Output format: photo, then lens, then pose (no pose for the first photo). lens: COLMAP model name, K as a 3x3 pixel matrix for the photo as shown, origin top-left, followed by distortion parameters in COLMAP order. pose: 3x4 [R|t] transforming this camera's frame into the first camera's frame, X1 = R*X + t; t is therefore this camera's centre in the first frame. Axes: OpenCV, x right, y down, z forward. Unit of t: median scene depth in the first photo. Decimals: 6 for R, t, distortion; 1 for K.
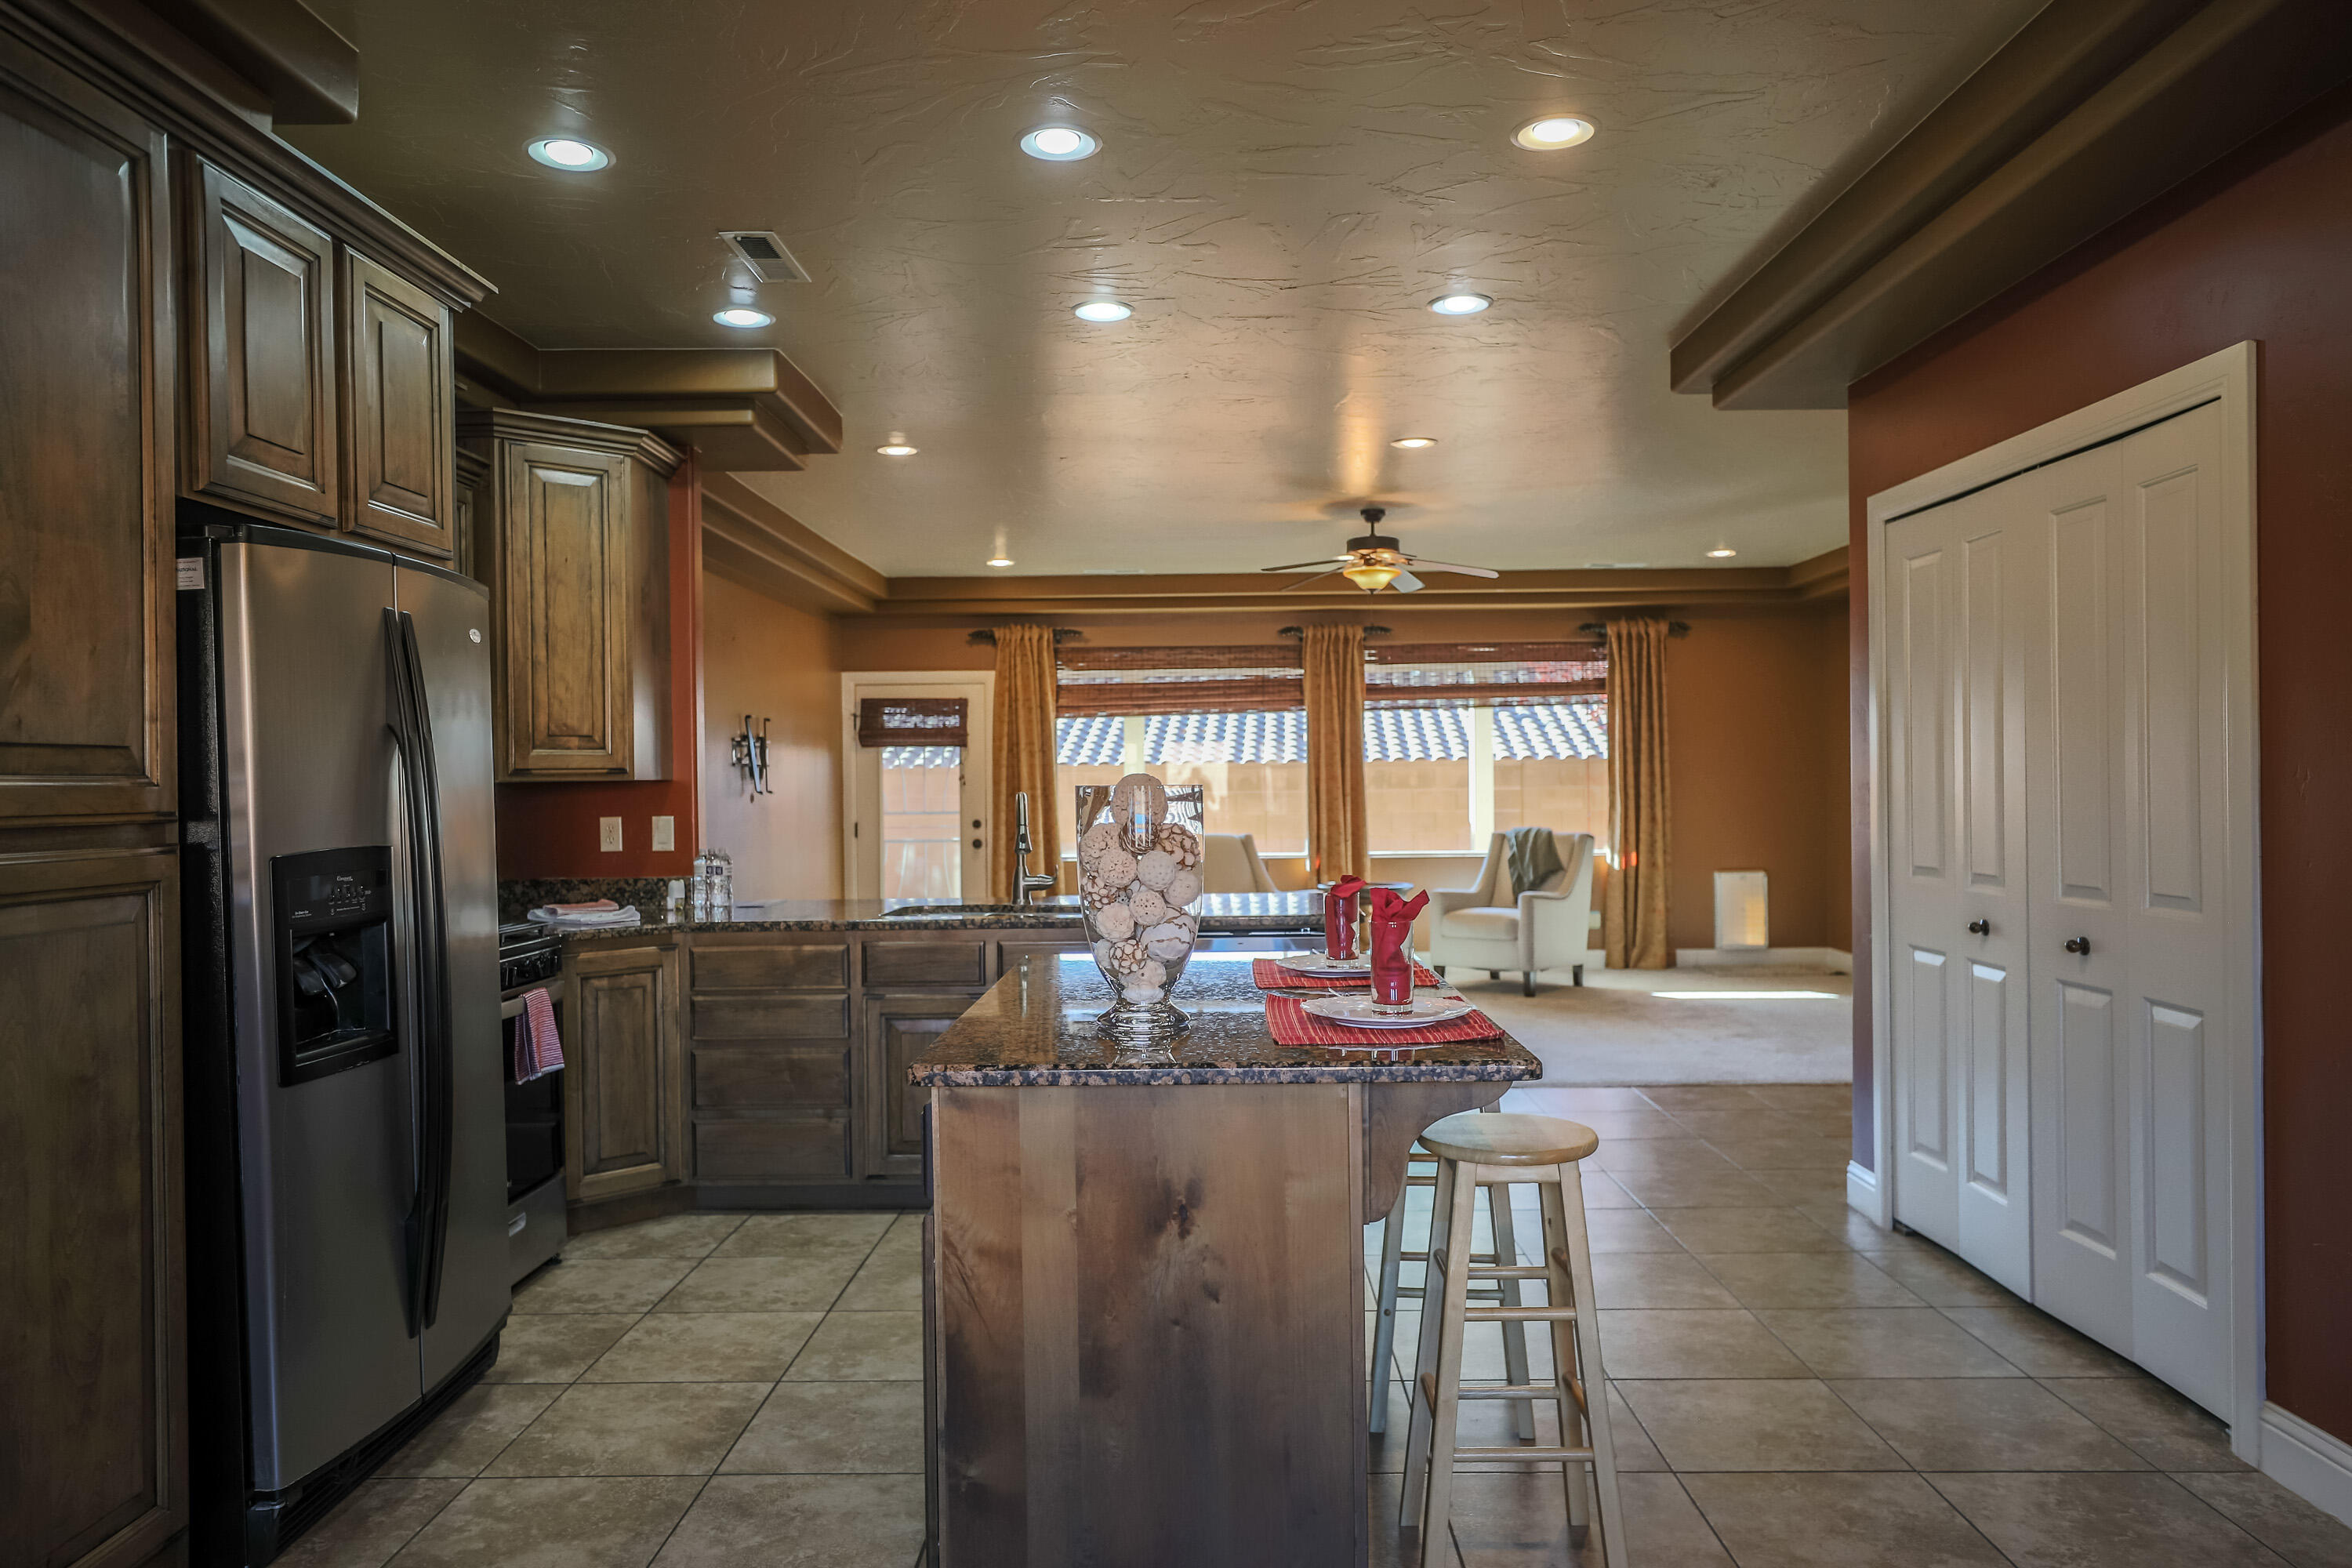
lens RADIAL K [[1553.5, 0, 1176.0], [0, 1553.5, 784.0], [0, 0, 1]] dist [-0.010343, 0.002528]
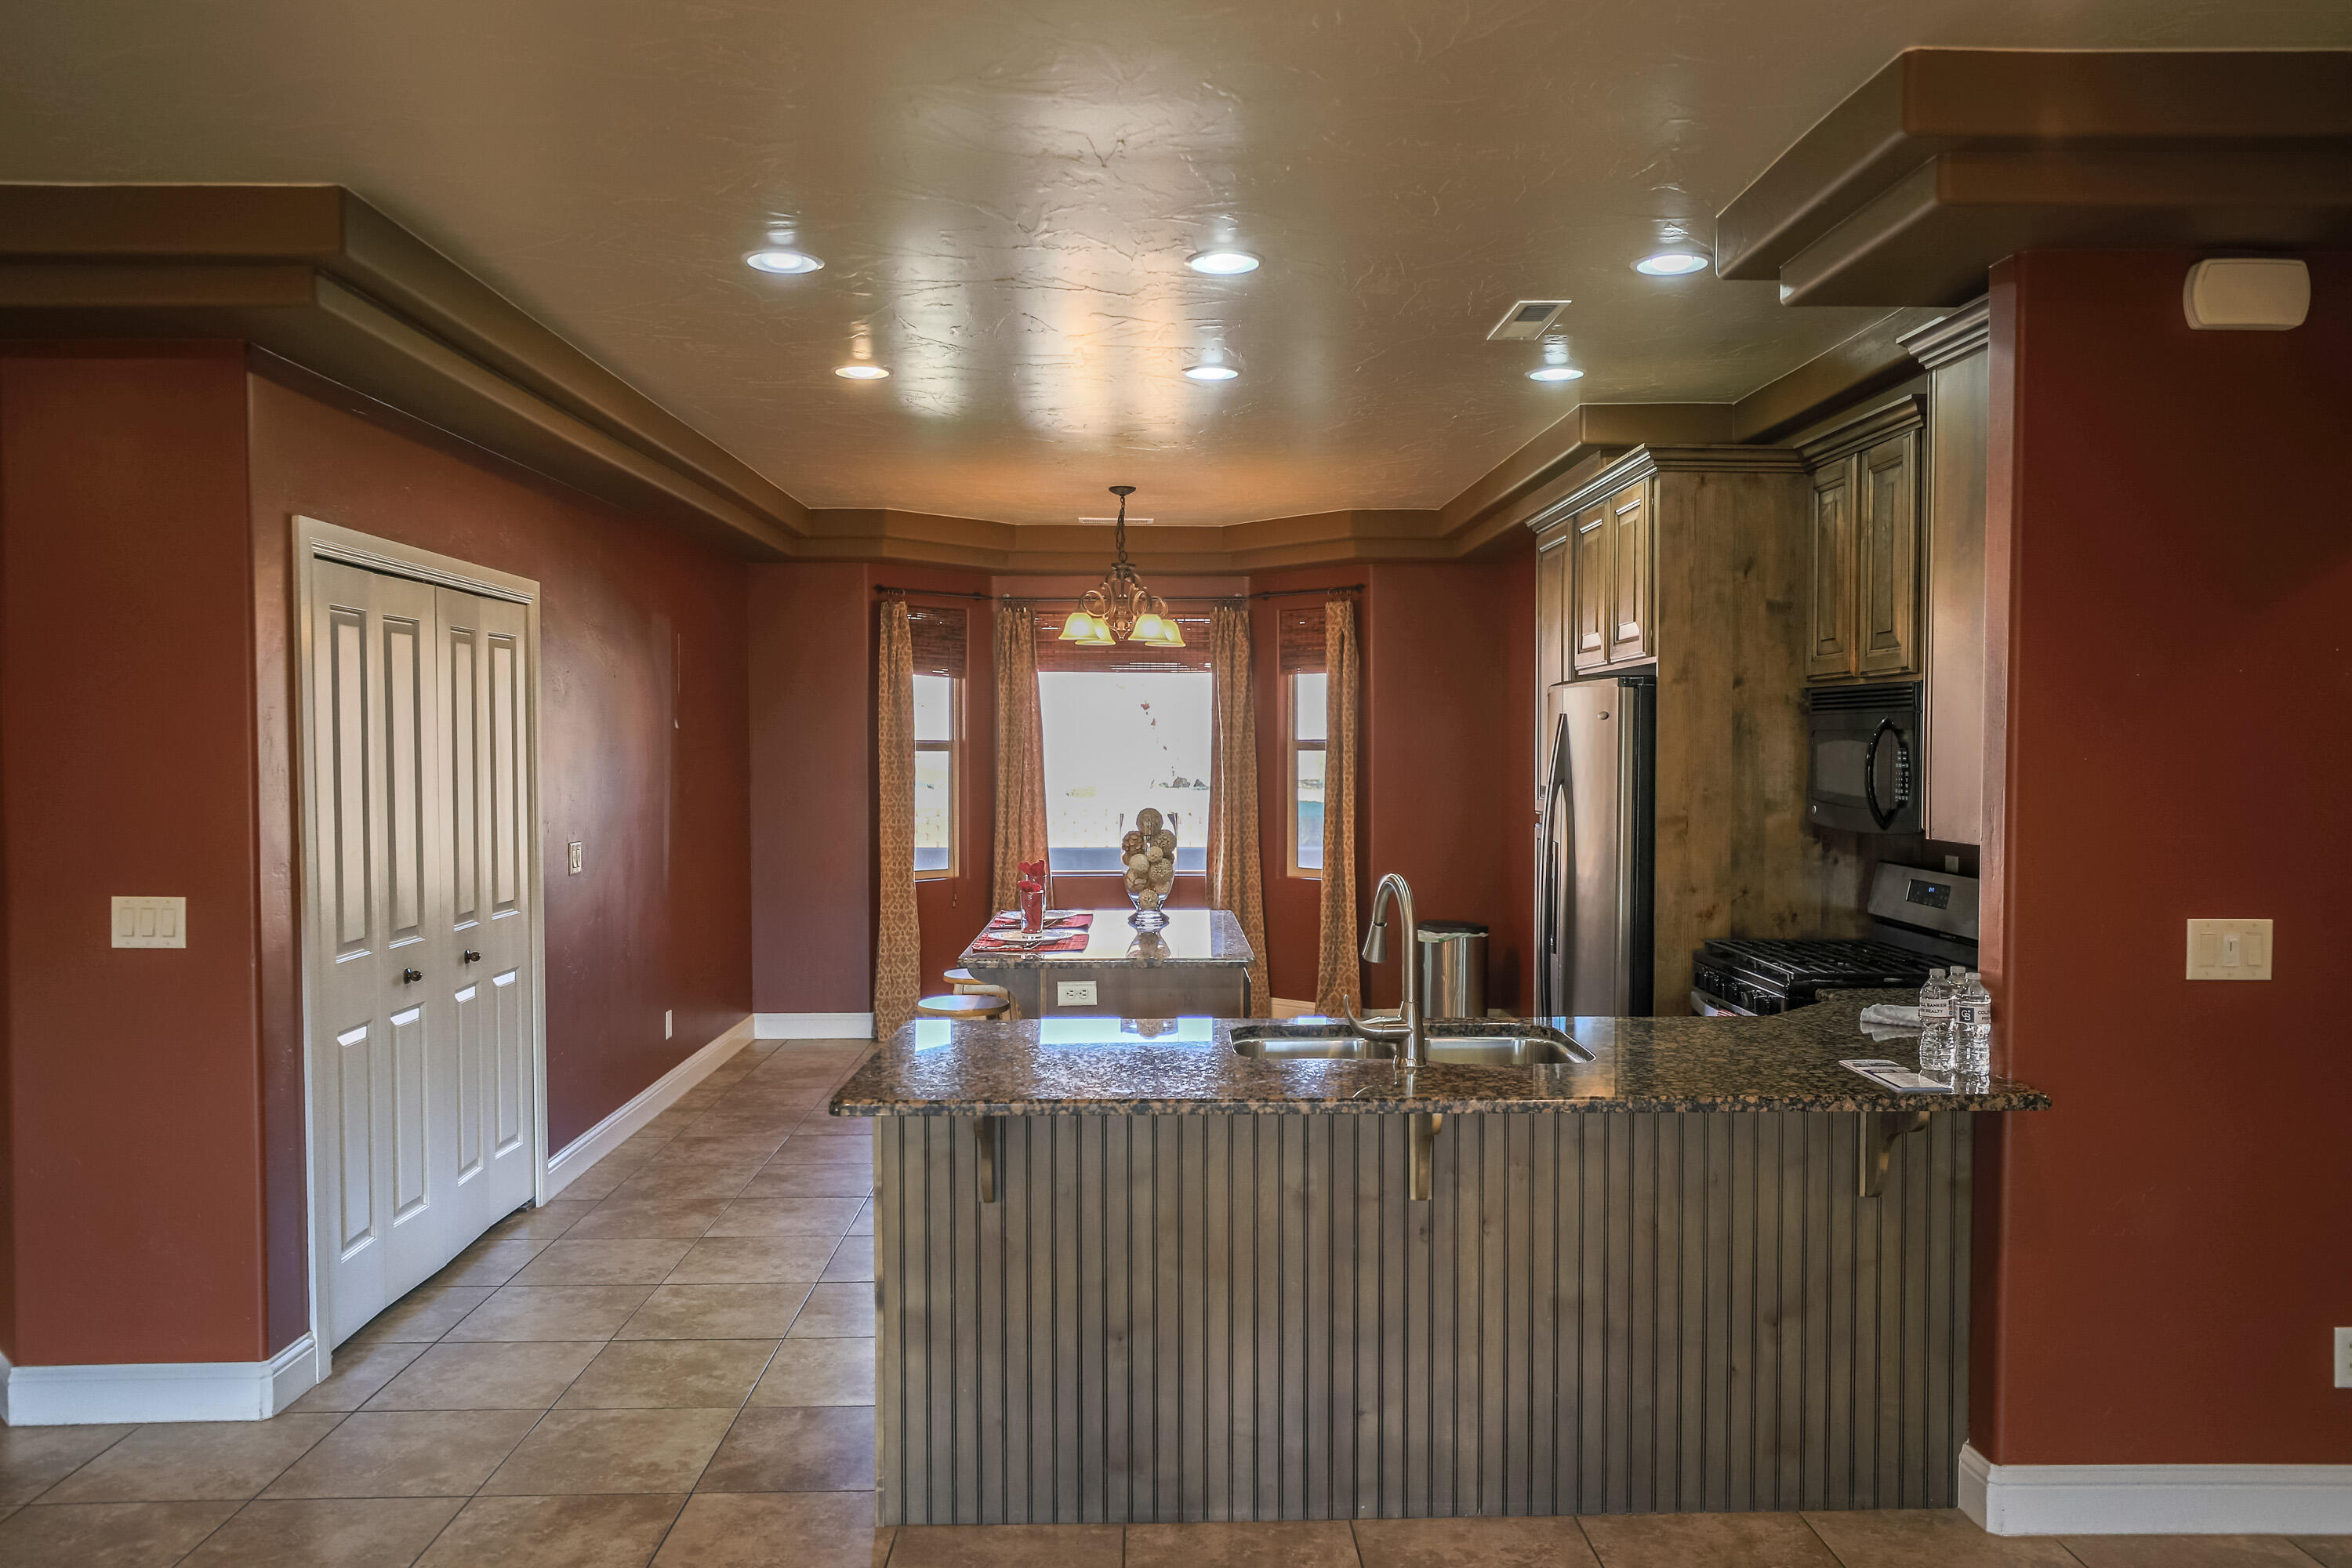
lens RADIAL K [[1689.0, 0, 1181.3], [0, 1689.0, 791.7], [0, 0, 1]] dist [0.002641, 0.009238]
pose [[-0.998909, 0.017189, -0.043431, 0.010746], [0.015812, 0.999368, 0.031852, -0.032902], [0.043951, 0.031130, -0.998549, 1.076703]]
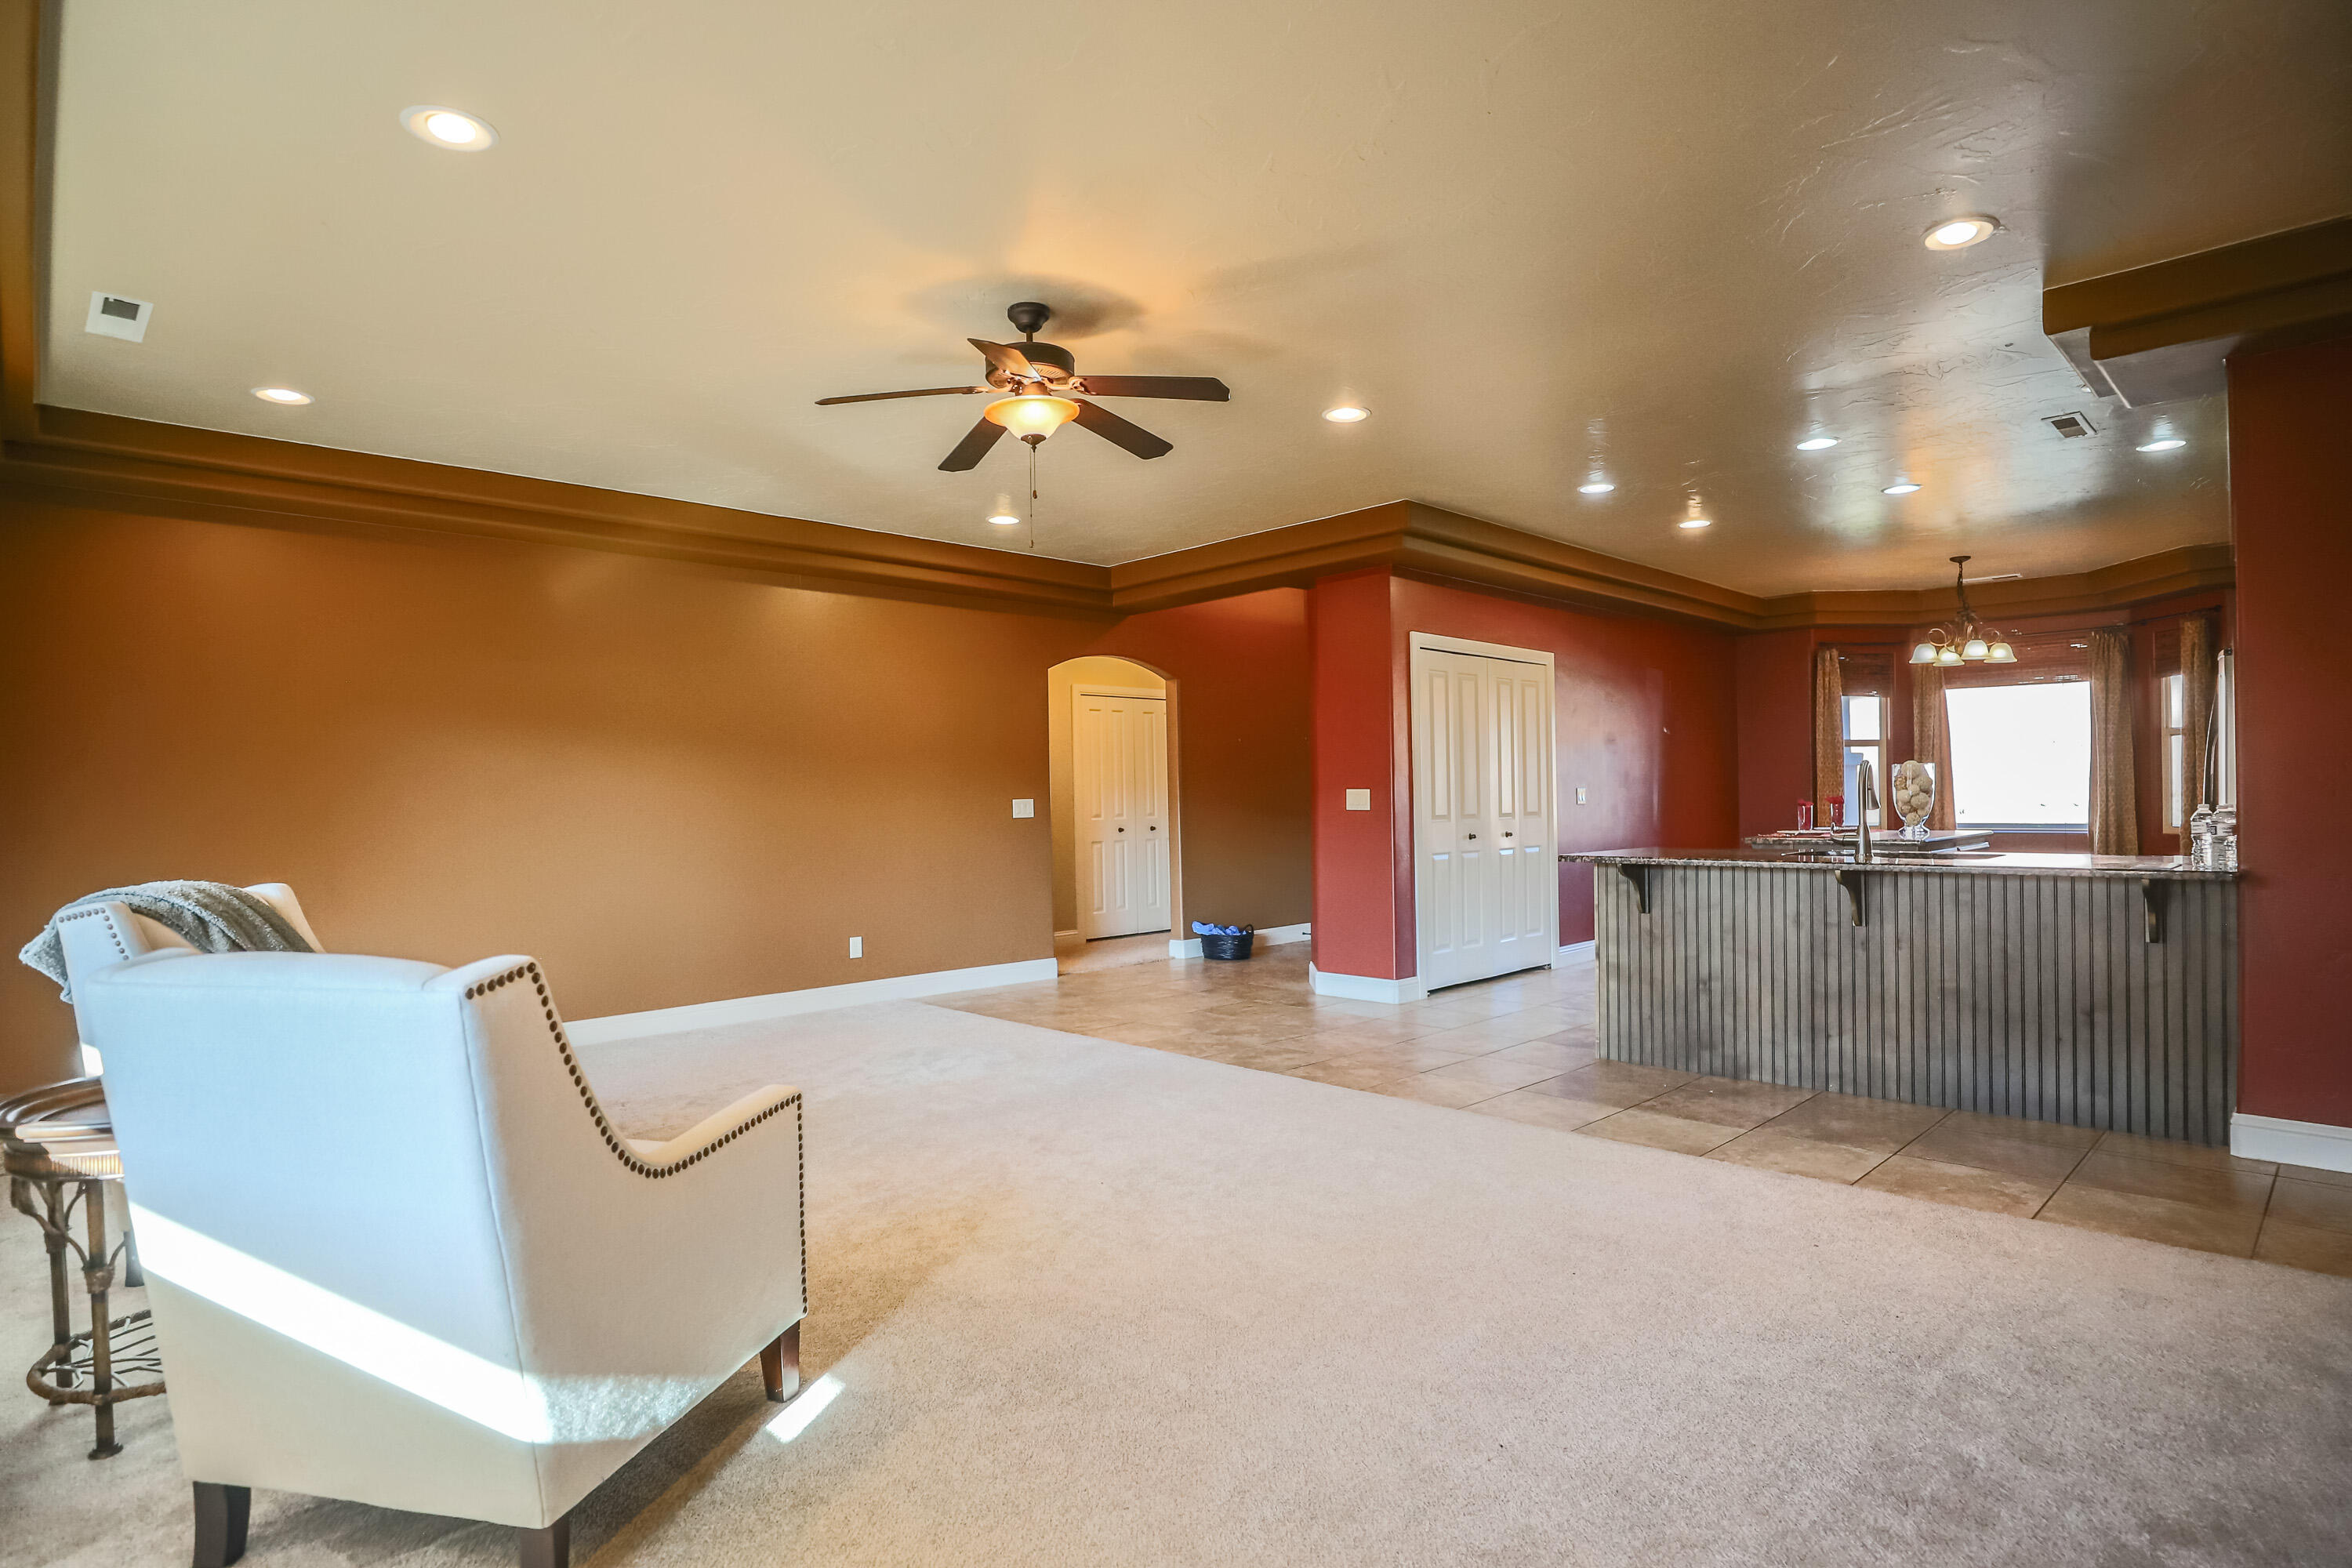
lens RADIAL K [[1223.3, 0, 1181.0], [0, 1223.3, 785.4], [0, 0, 1]] dist [-0.025672, 0.001829]
pose [[-0.712589, 0.031501, 0.700874, -0.239213], [0.025215, 0.999496, -0.019286, 0.018732], [-0.701129, 0.003930, -0.713024, 1.296154]]
